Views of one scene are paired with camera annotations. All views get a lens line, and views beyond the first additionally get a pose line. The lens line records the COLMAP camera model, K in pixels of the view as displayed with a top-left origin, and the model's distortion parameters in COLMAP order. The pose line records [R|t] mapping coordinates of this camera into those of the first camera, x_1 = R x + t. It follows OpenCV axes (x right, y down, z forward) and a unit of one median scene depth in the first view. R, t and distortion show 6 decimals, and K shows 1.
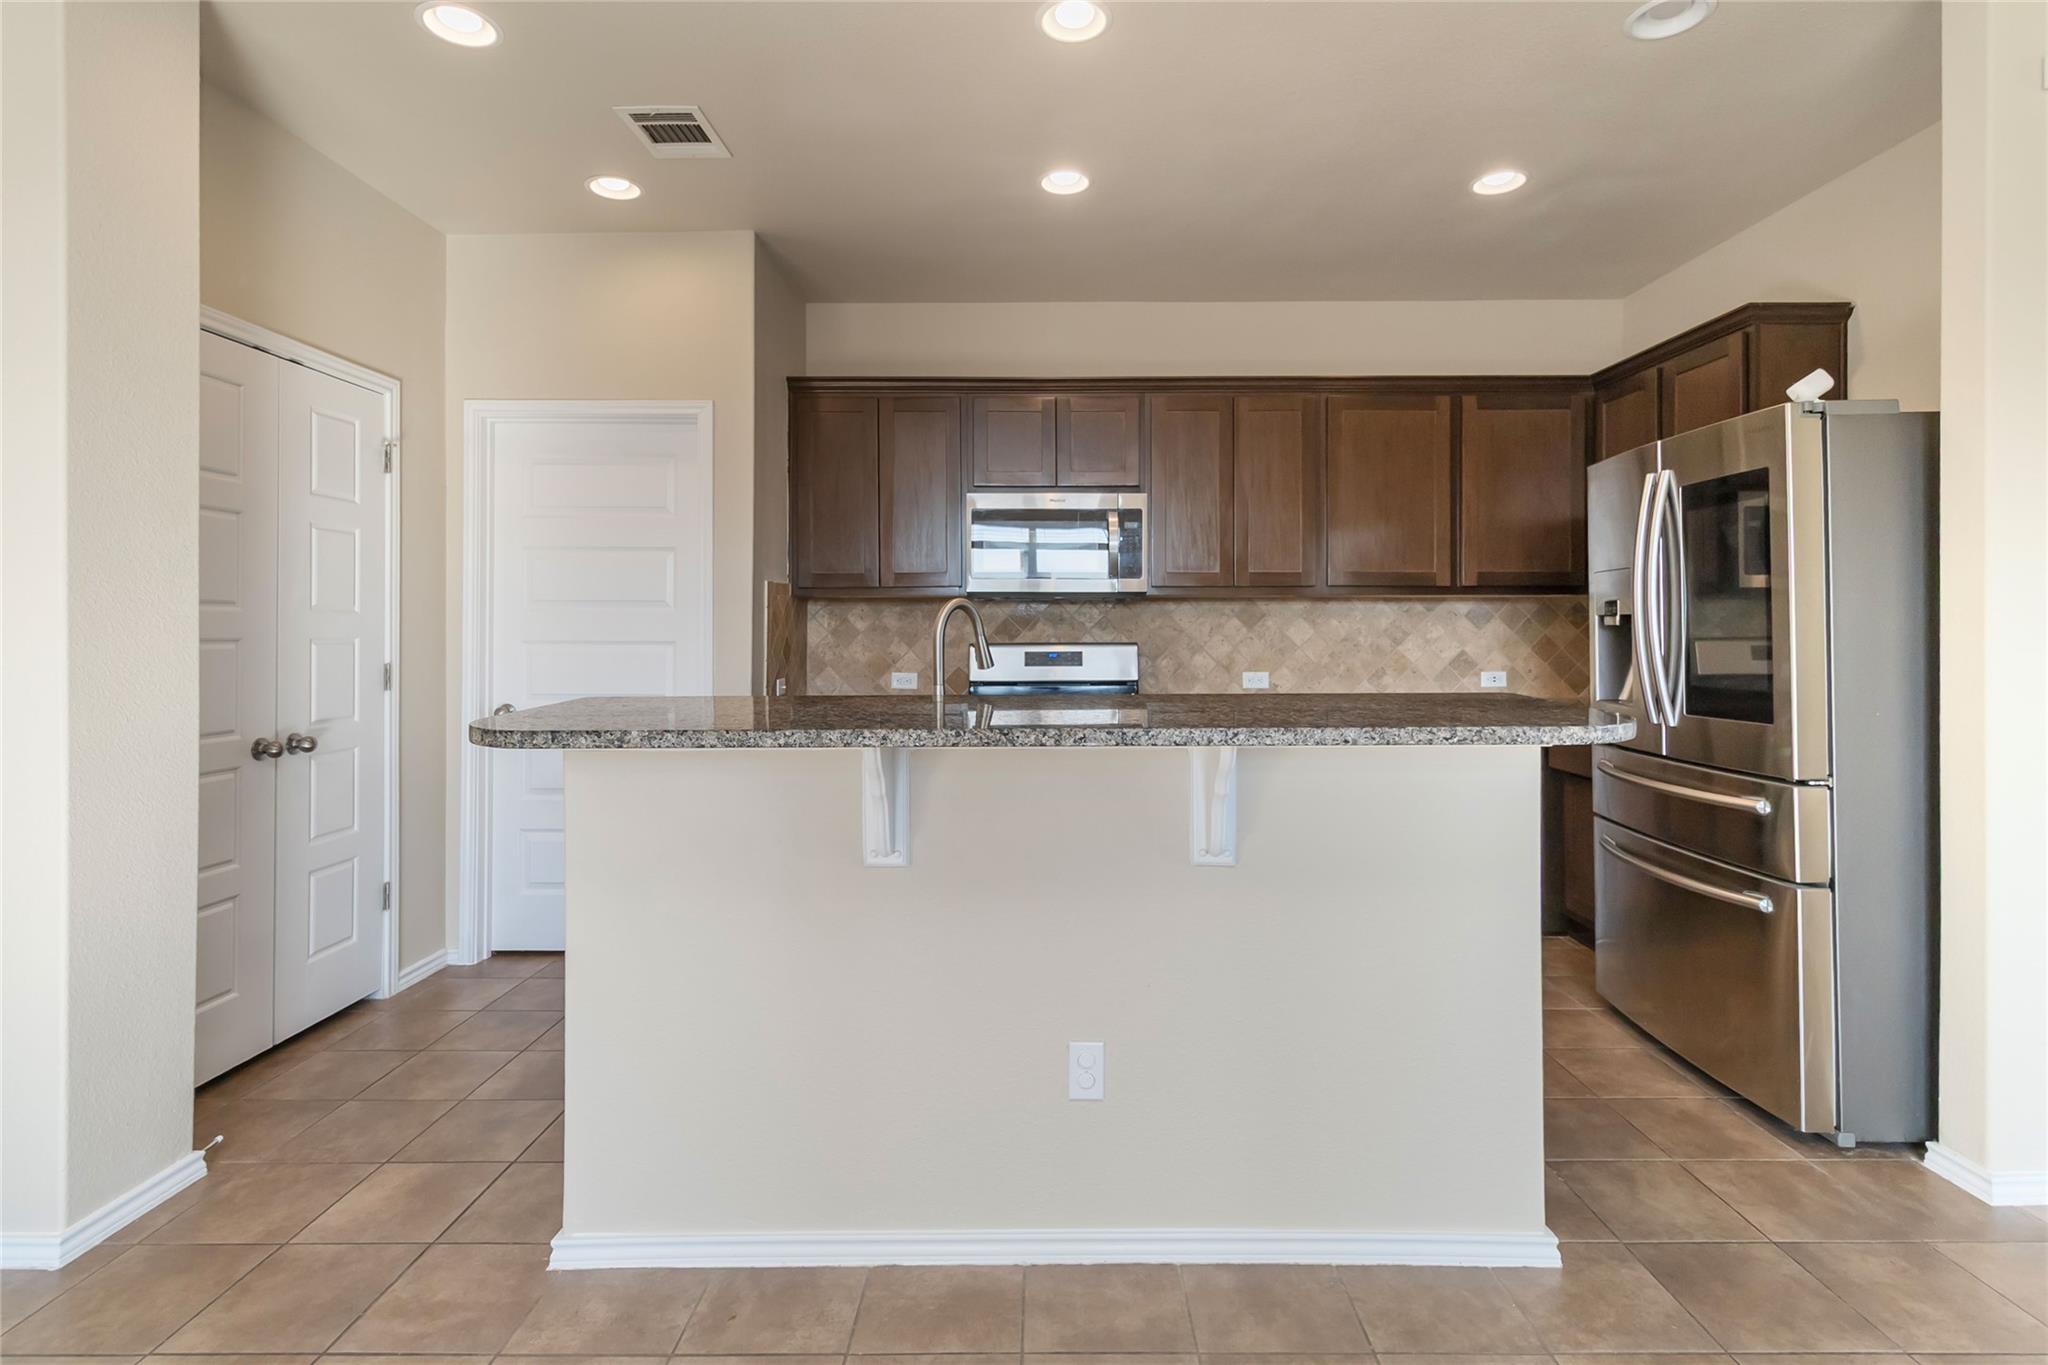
lens RADIAL K [[961.8, 0, 1035.3], [0, 961.8, 620.3], [0, 0, 1]] dist [0.003033, 0.000599]
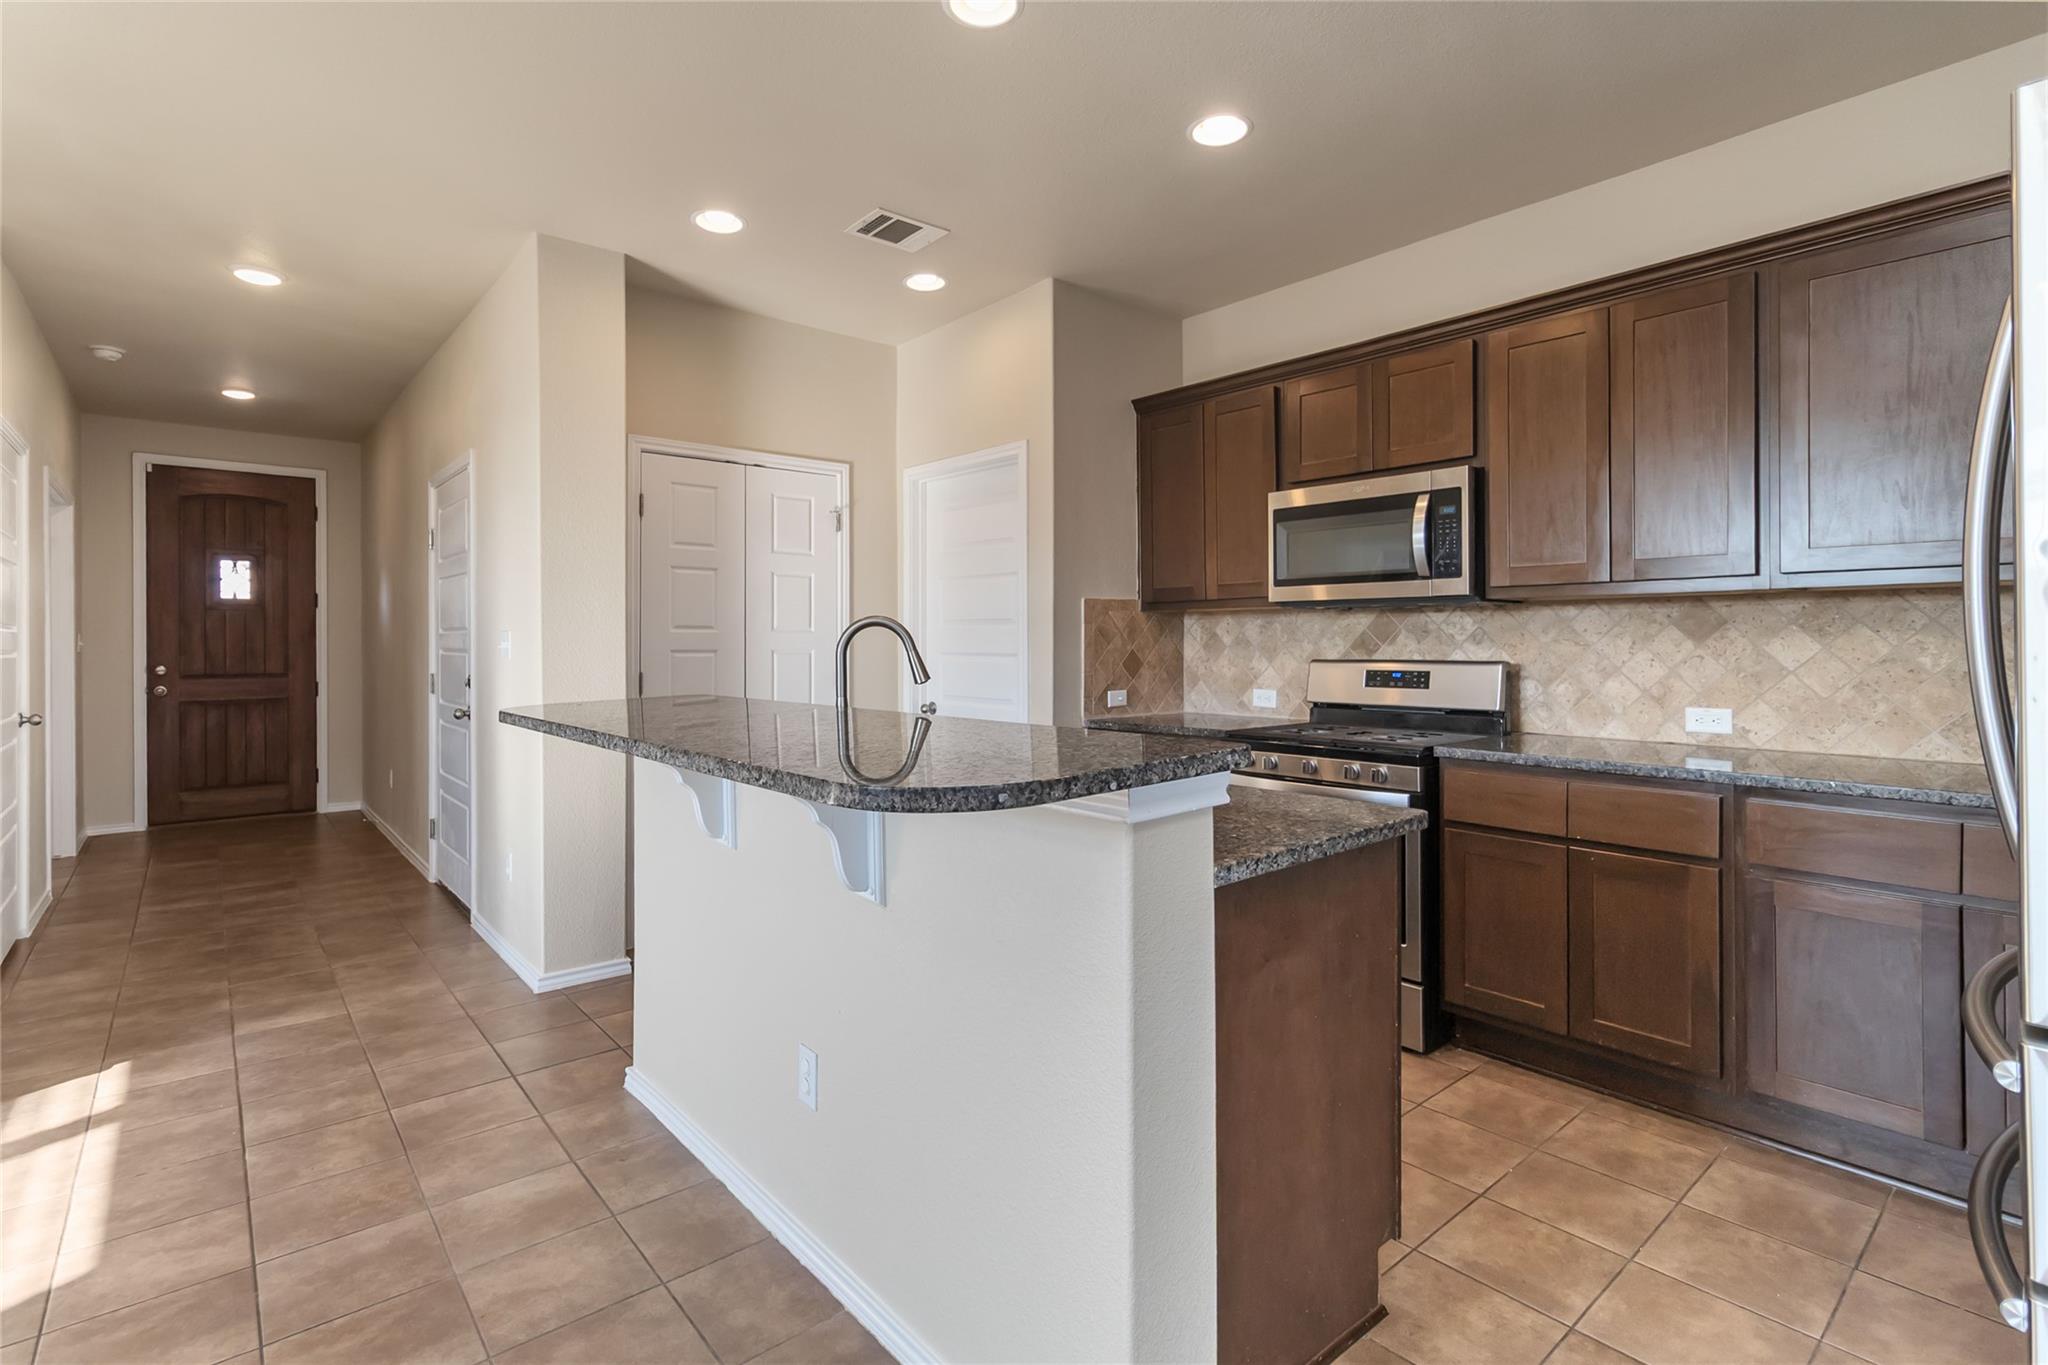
lens RADIAL K [[964.4, 0, 1039.9], [0, 964.4, 641.2], [0, 0, 1]] dist [0.007108, 0.000345]
pose [[0.662983, -0.001381, -0.748633, 0.451462], [0.008795, 0.999944, 0.005944, -0.000198], [0.748583, -0.010525, 0.662958, 0.229907]]
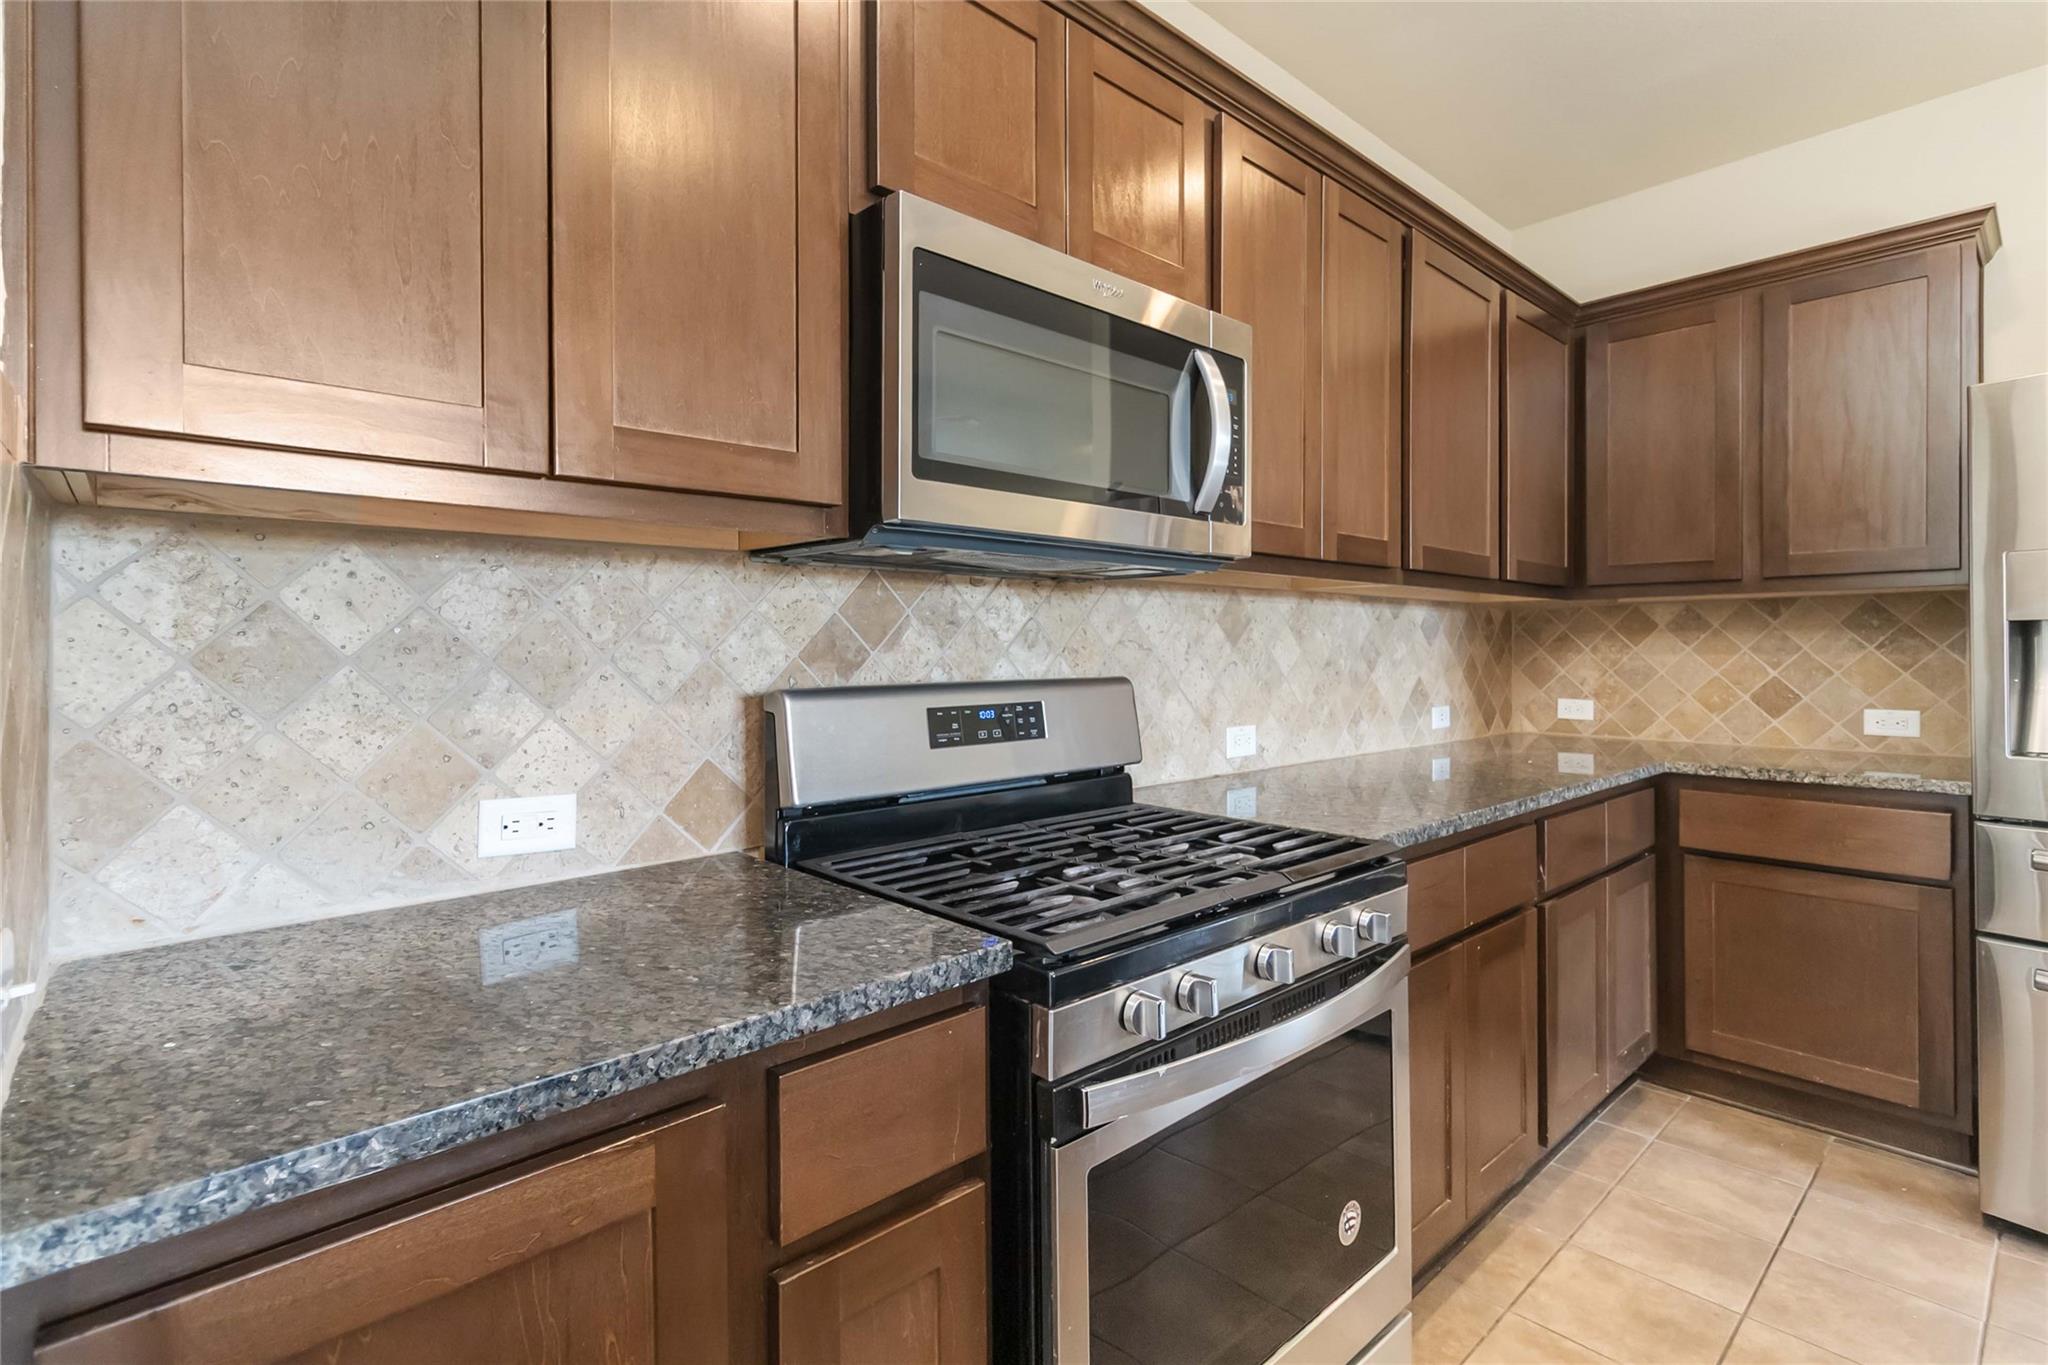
lens RADIAL K [[973.5, 0, 1031.4], [0, 973.5, 649.6], [0, 0, 1]] dist [0.003156, -0.000022]
pose [[0.730976, -0.002823, 0.682397, -0.241834], [-0.003036, 0.999968, 0.007390, 0.007946], [-0.682396, -0.007473, 0.730945, 0.730059]]
